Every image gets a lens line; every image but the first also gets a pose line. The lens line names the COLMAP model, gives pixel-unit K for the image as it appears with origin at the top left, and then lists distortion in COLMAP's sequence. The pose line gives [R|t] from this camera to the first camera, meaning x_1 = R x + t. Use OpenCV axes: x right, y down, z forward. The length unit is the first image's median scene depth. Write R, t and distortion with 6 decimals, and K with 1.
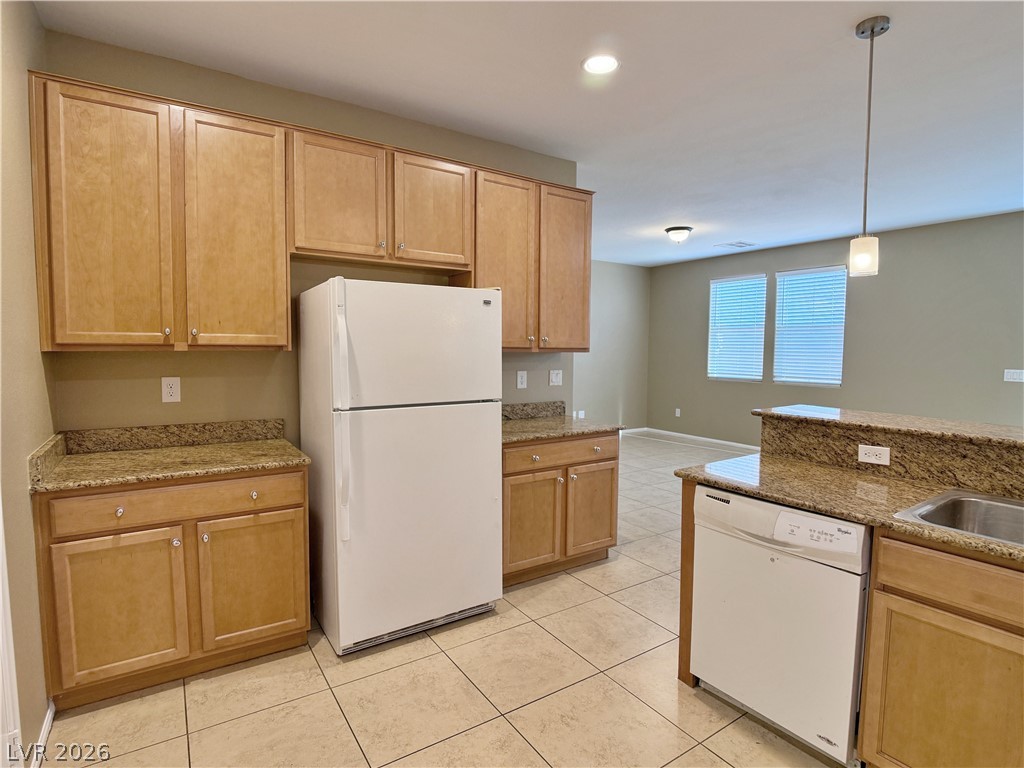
lens RADIAL K [[523.2, 0, 515.4], [0, 523.2, 382.1], [0, 0, 1]] dist [-0.012178, -0.011127]
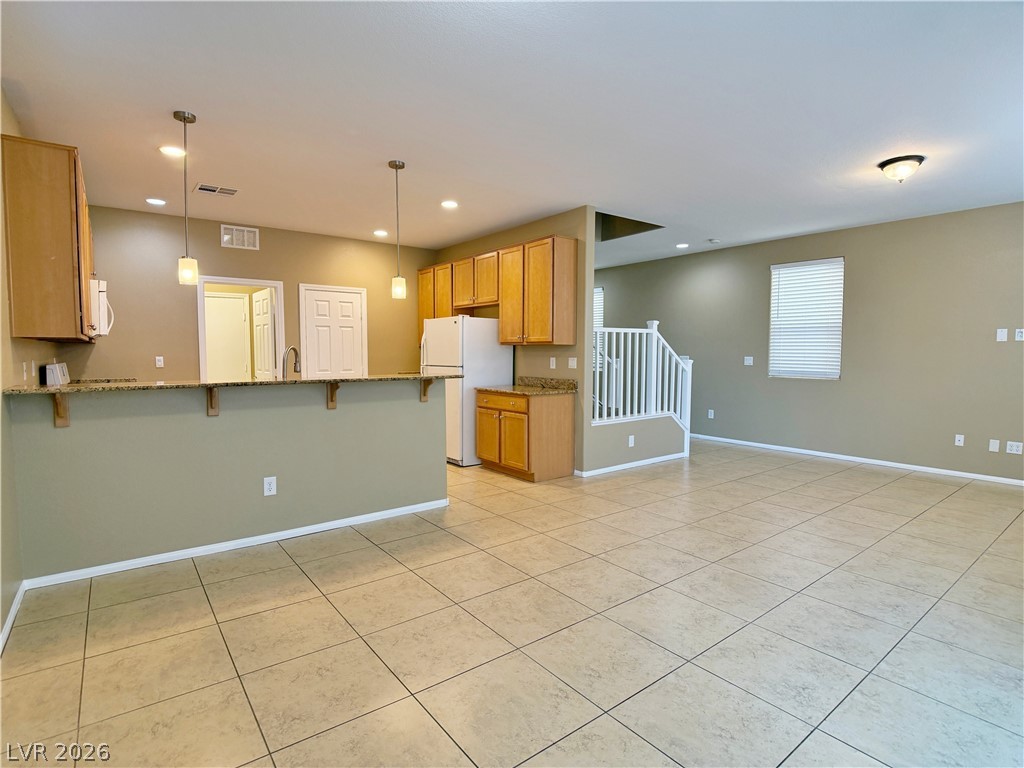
lens RADIAL K [[523.2, 0, 509.9], [0, 523.2, 387.2], [0, 0, 1]] dist [-0.012178, -0.011127]
pose [[0.070895, 0.060416, -0.995652, 1.676176], [-0.065705, 0.996279, 0.055776, -0.012457], [0.995317, 0.061465, 0.074601, 0.823915]]
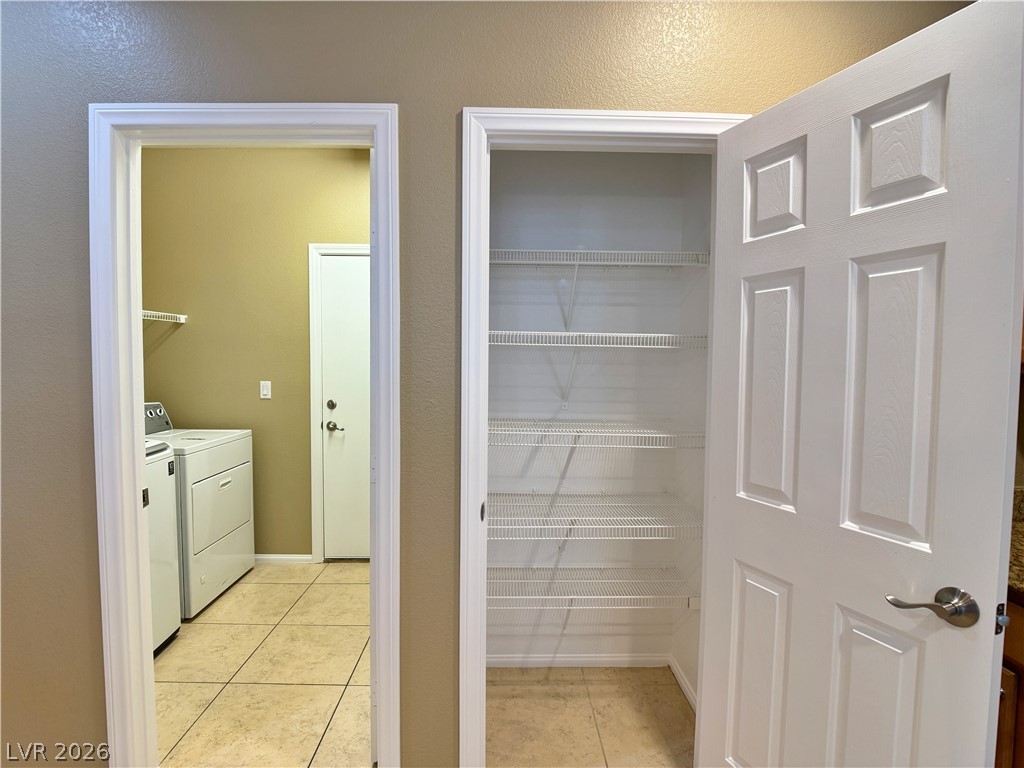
lens RADIAL K [[523.2, 0, 509.0], [0, 523.2, 384.8], [0, 0, 1]] dist [-0.012178, -0.011127]
pose [[-0.536380, 0.025775, -0.843583, 0.074012], [-0.063547, 0.995463, 0.070821, -0.026596], [0.841581, 0.091594, -0.532309, 0.477174]]
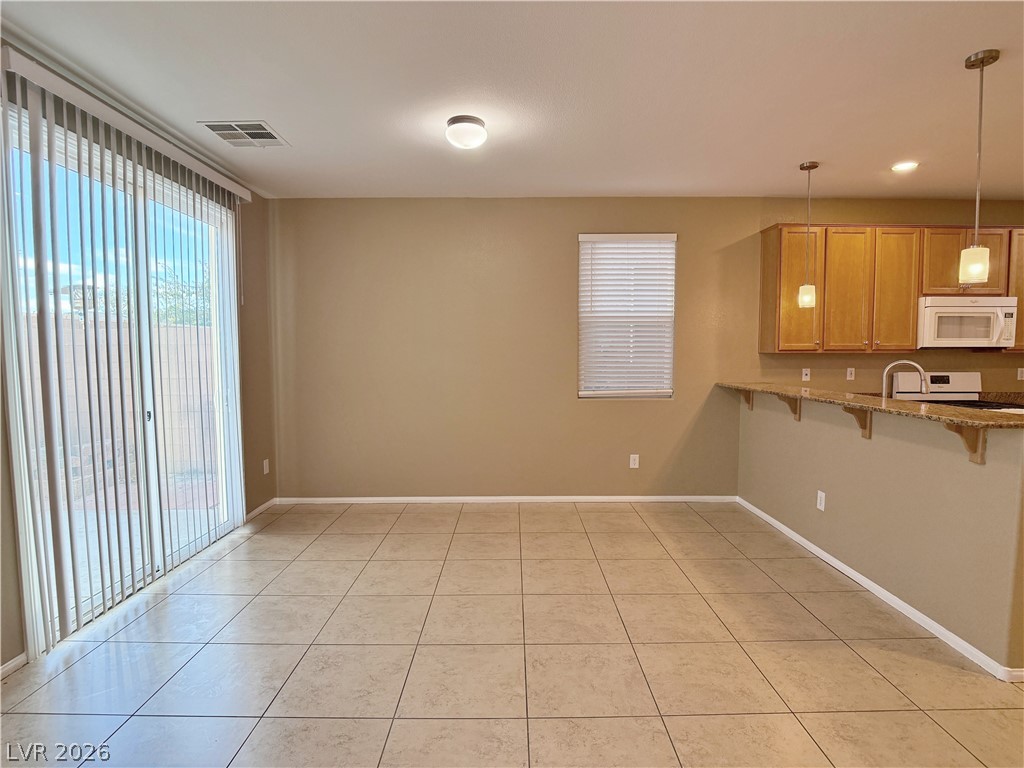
lens RADIAL K [[523.2, 0, 513.7], [0, 523.2, 384.4], [0, 0, 1]] dist [-0.012178, -0.011127]
pose [[-0.835098, -0.041493, 0.548533, 0.563666], [0.031229, 0.991967, 0.122579, -0.102323], [-0.549213, 0.119496, -0.827095, 1.606728]]
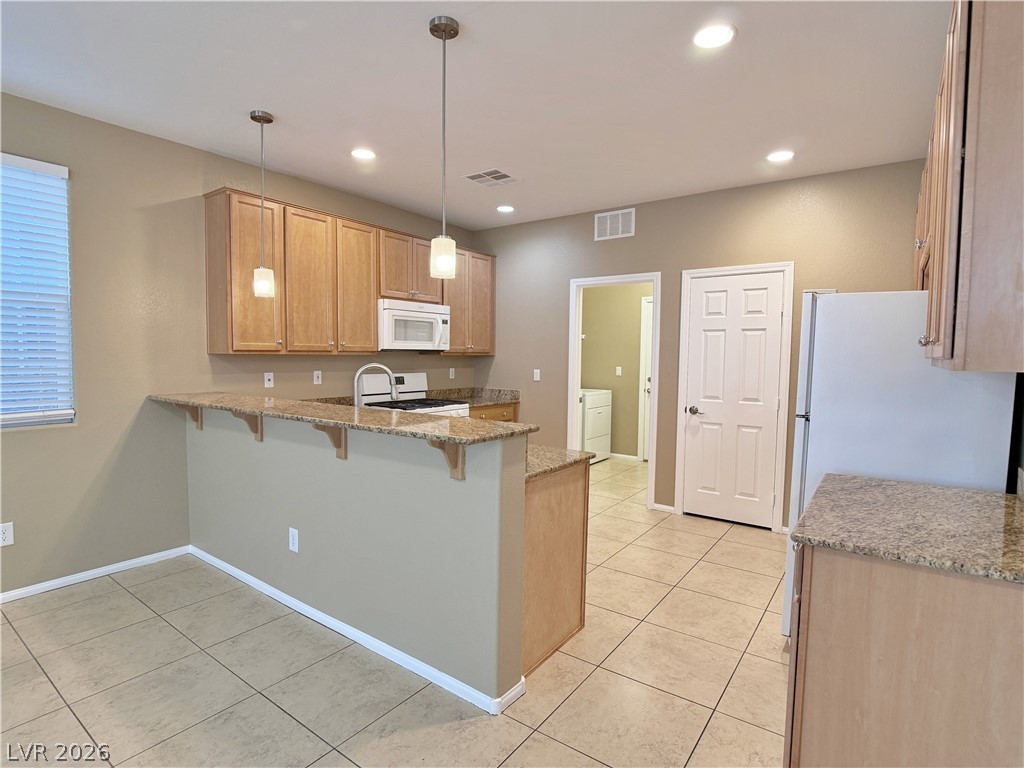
lens RADIAL K [[523.2, 0, 514.9], [0, 523.2, 388.8], [0, 0, 1]] dist [-0.012178, -0.011127]
pose [[-0.935607, 0.004731, -0.353012, 0.573573], [-0.041422, 0.991533, 0.123072, -0.080436], [0.350606, 0.129769, -0.927489, 1.300220]]
